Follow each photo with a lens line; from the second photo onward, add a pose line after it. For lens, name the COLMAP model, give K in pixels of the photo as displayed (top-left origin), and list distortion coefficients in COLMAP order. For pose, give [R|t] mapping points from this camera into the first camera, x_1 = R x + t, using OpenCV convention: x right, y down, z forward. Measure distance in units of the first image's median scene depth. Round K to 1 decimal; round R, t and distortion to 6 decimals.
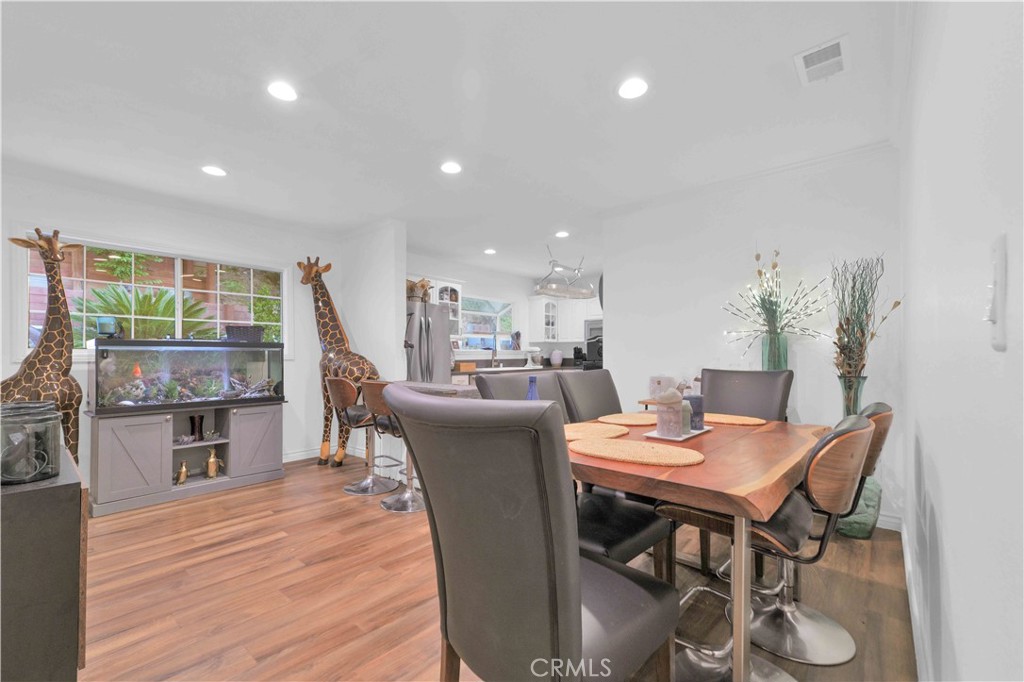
lens RADIAL K [[431.6, 0, 510.0], [0, 431.6, 359.0], [0, 0, 1]] dist [0.008873, 0.000230]
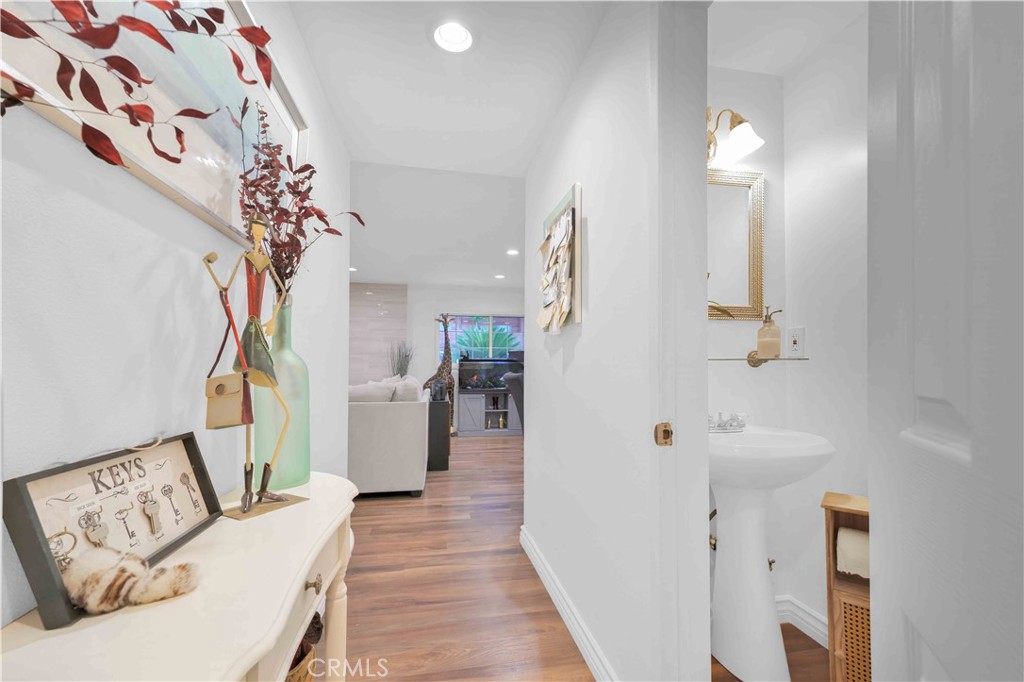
lens RADIAL K [[431.6, 0, 510.0], [0, 431.6, 359.0], [0, 0, 1]] dist [0.008873, 0.000230]
pose [[0.785488, -0.007950, -0.618825, 0.447780], [-0.009093, 0.999661, -0.024384, 0.004839], [0.618810, 0.024780, 0.785150, -0.415454]]
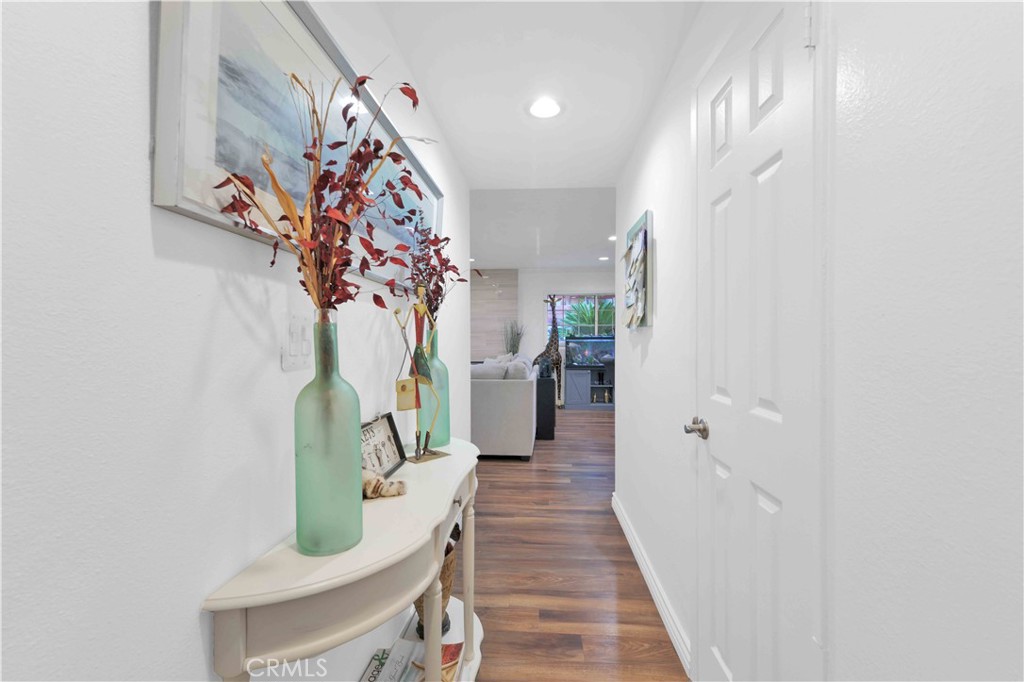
lens RADIAL K [[427.4, 0, 505.7], [0, 427.4, 338.5], [0, 0, 1]] dist [0.000767, 0.000063]
pose [[0.592659, 0.001614, -0.805452, 0.532076], [-0.004992, 0.999986, -0.001669, -0.021166], [0.805438, 0.005010, 0.592659, -0.471471]]
